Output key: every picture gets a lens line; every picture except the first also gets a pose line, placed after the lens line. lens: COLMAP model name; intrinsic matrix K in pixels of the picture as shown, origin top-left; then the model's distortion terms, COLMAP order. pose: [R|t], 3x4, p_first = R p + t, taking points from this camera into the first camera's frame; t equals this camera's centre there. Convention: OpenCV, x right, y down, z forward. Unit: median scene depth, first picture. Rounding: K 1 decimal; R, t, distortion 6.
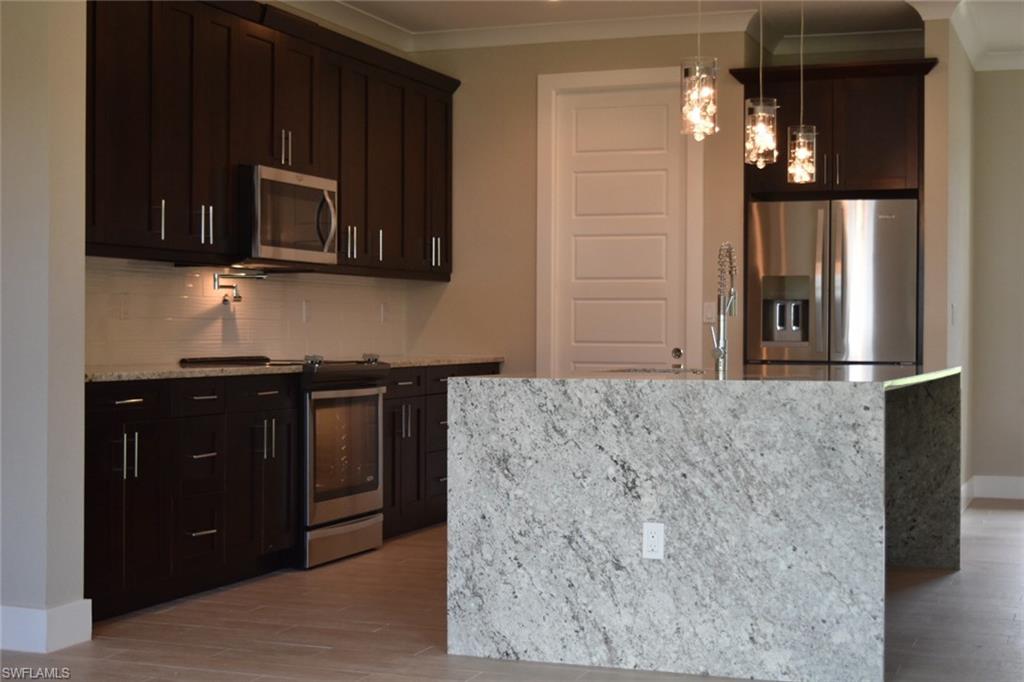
lens RADIAL K [[1531.8, 0, 517.8], [0, 1531.8, 342.5], [0, 0, 1]] dist [-0.033071, 0.000000]
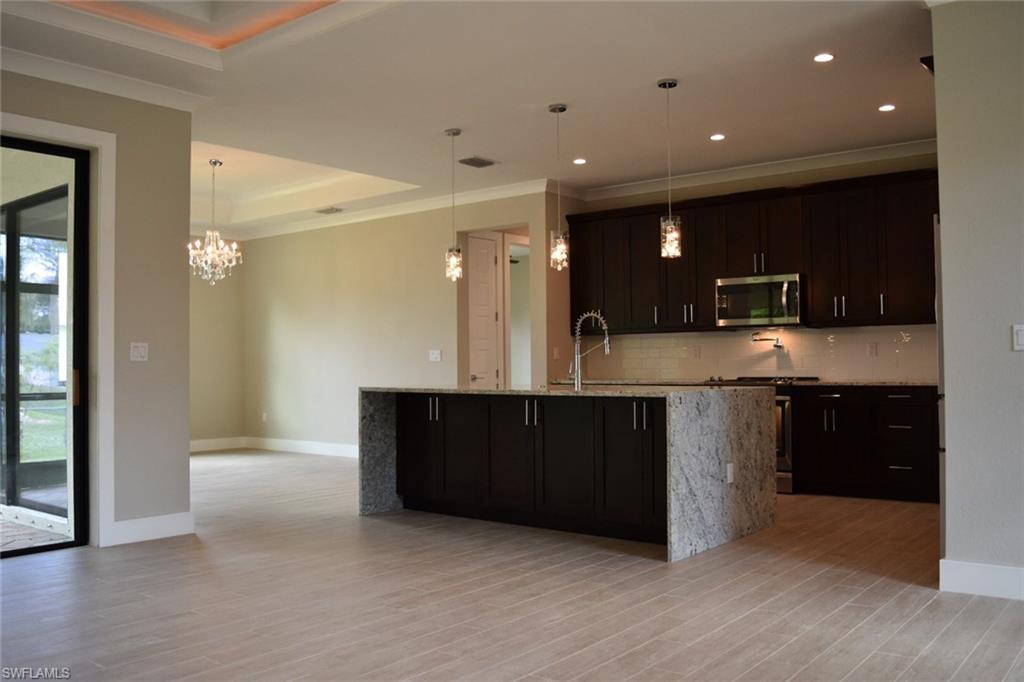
lens RADIAL K [[858.2, 0, 511.9], [0, 858.2, 345.5], [0, 0, 1]] dist [-0.038825, -0.006585]
pose [[-0.313849, -0.020669, -0.949248, 1.305032], [-0.001829, 0.999774, -0.021165, -0.008893], [0.949471, -0.004906, -0.313816, 1.483474]]
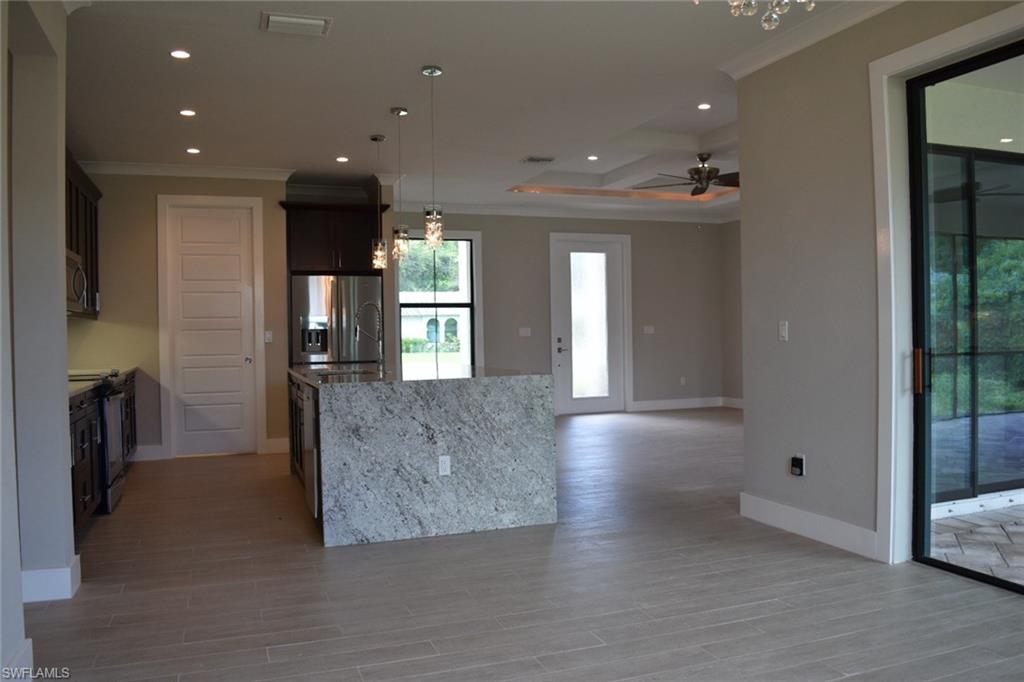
lens RADIAL K [[807.5, 0, 504.8], [0, 807.5, 343.4], [0, 0, 1]] dist [-0.090580, 0.007910]
pose [[0.754263, -0.027353, 0.656002, -0.476833], [0.025958, 0.999593, 0.011834, -0.027520], [-0.656059, 0.008102, 0.754666, 0.203183]]
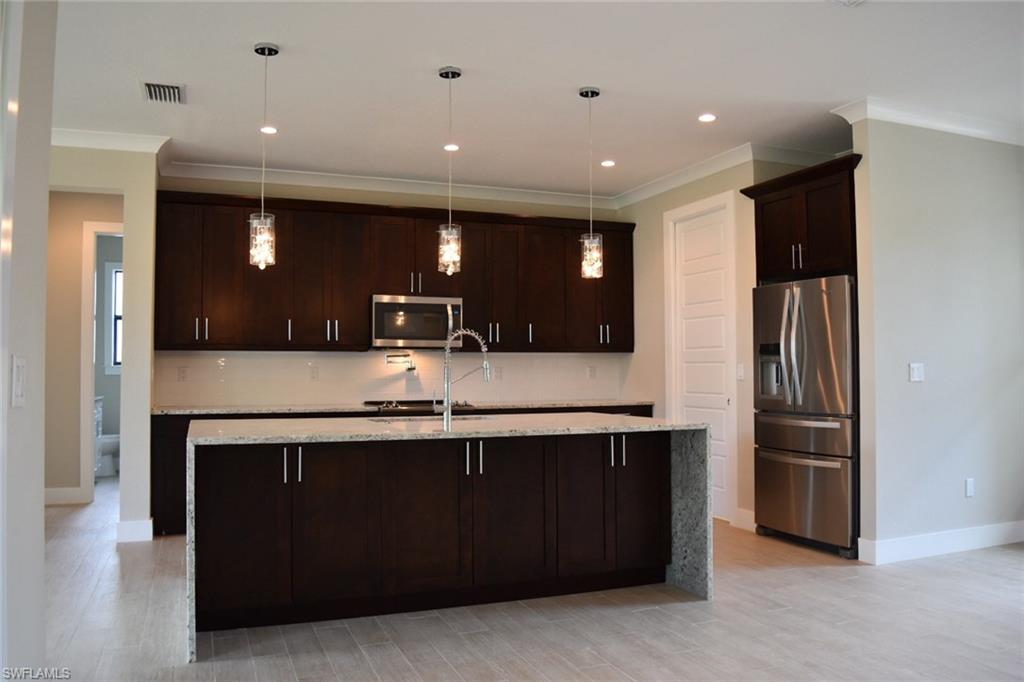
lens RADIAL K [[807.5, 0, 510.6], [0, 807.5, 341.0], [0, 0, 1]] dist [-0.090580, 0.007910]
pose [[0.669847, -0.032587, -0.741784, 0.872263], [-0.000995, 0.998996, -0.044785, -0.026311], [0.742498, 0.030737, 0.669142, 0.656176]]
